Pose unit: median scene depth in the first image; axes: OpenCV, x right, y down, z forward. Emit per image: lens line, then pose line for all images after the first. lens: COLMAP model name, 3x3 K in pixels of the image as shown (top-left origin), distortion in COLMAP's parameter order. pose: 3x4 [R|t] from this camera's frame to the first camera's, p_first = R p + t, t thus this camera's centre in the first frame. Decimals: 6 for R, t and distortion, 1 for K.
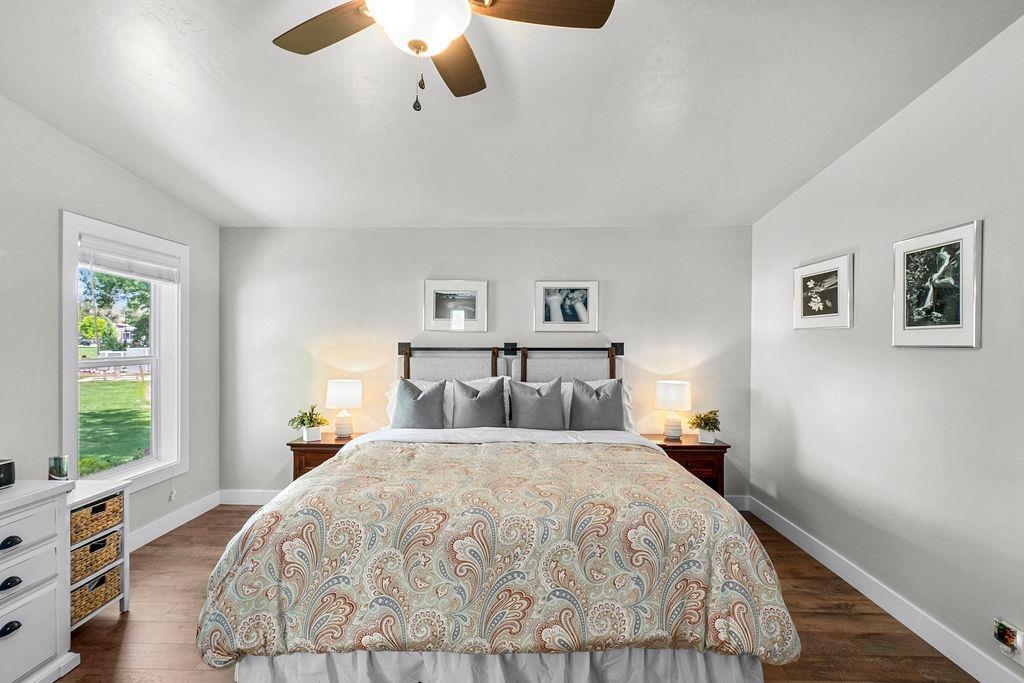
lens RADIAL K [[459.8, 0, 515.1], [0, 459.8, 341.9], [0, 0, 1]] dist [0.009336, -0.004715]
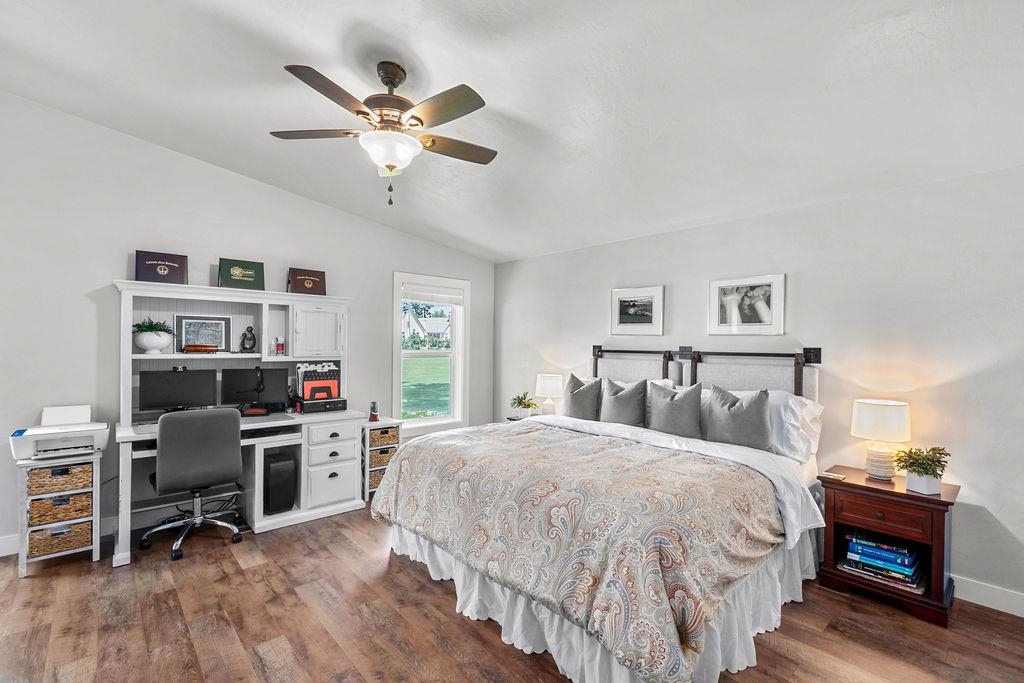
lens RADIAL K [[459.8, 0, 512.1], [0, 459.8, 344.3], [0, 0, 1]] dist [0.009336, -0.004715]
pose [[0.681350, 0.006287, -0.731931, 0.597754], [-0.010169, 0.999948, -0.000876, 0.002279], [0.731887, 0.008040, 0.681378, 0.080356]]
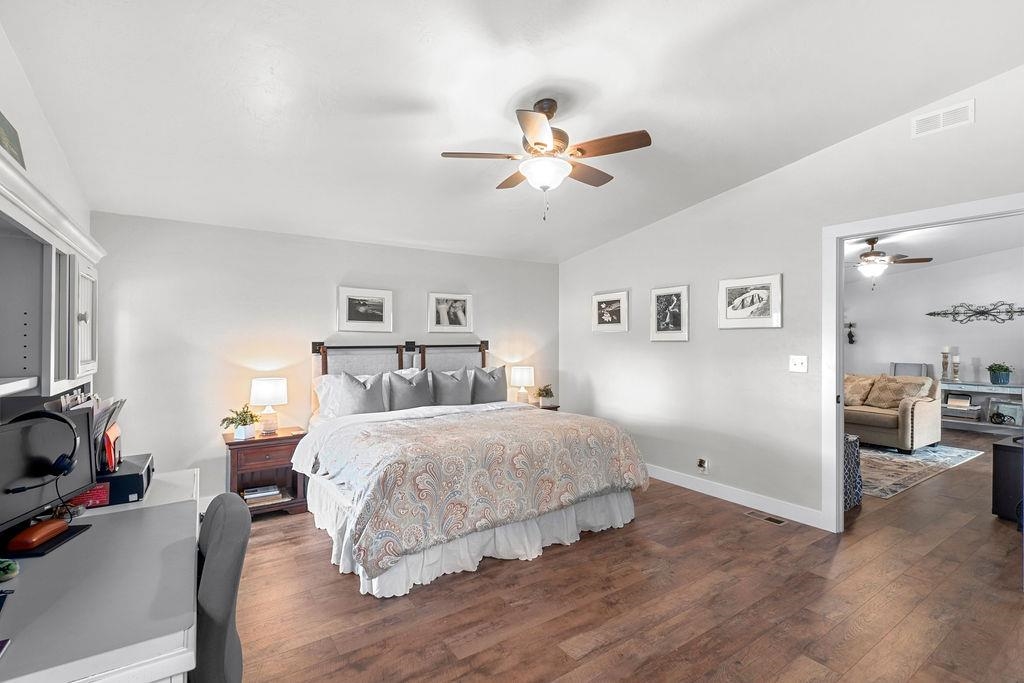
lens RADIAL K [[459.8, 0, 517.2], [0, 459.8, 337.2], [0, 0, 1]] dist [0.009336, -0.004715]
pose [[0.816714, -0.003642, 0.577031, -0.639176], [0.007498, 0.999963, -0.004302, -0.002472], [-0.576994, 0.007840, 0.816711, -0.228679]]
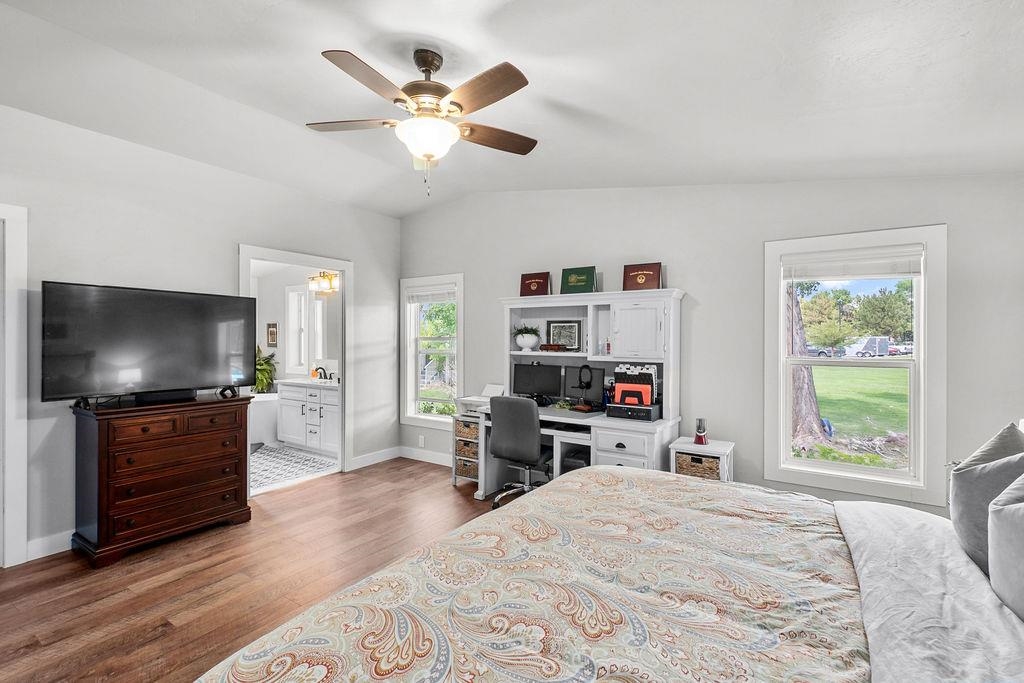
lens RADIAL K [[459.8, 0, 511.1], [0, 459.8, 338.4], [0, 0, 1]] dist [0.009336, -0.004715]
pose [[-0.543641, -0.009301, -0.839267, 0.439458], [-0.009270, 0.999944, -0.005077, 0.000774], [0.839267, 0.005020, -0.543696, 0.952836]]
